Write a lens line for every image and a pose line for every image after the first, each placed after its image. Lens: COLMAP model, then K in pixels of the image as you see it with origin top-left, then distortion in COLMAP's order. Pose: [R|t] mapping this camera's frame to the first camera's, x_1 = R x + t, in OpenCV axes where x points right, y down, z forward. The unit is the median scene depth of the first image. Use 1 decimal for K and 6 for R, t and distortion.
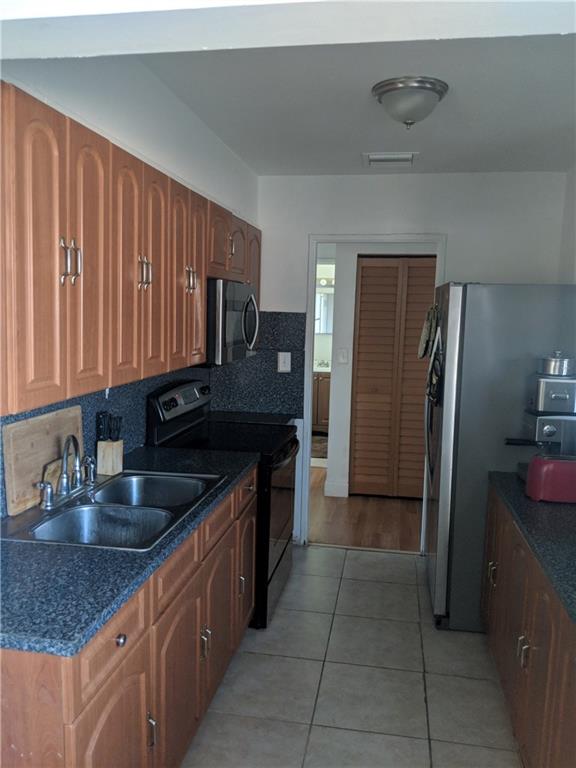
lens RADIAL K [[618.9, 0, 286.4], [0, 618.9, 379.3], [0, 0, 1]] dist [0.039668, -0.057449]
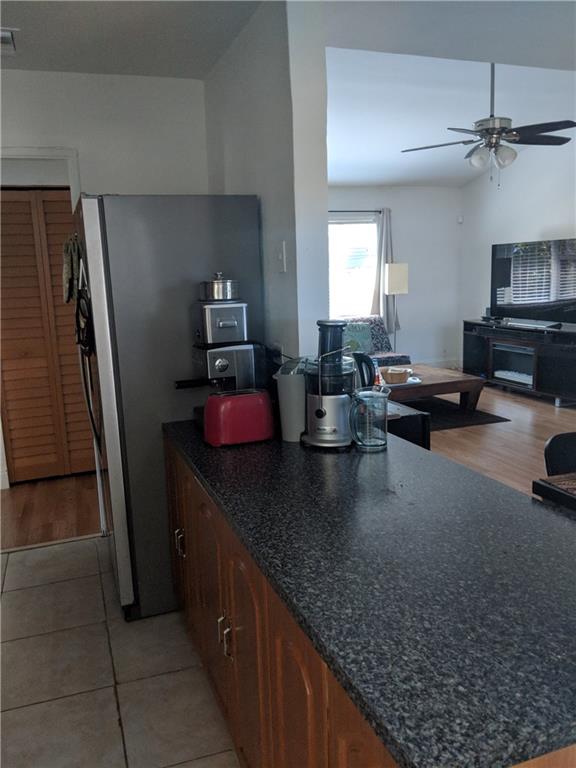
lens RADIAL K [[618.9, 0, 286.8], [0, 618.9, 384.3], [0, 0, 1]] dist [0.039668, -0.057449]
pose [[0.866199, -0.146257, 0.477815, 0.078979], [0.115862, 0.988933, 0.092670, 0.037558], [-0.486081, -0.024910, 0.873559, 0.187838]]
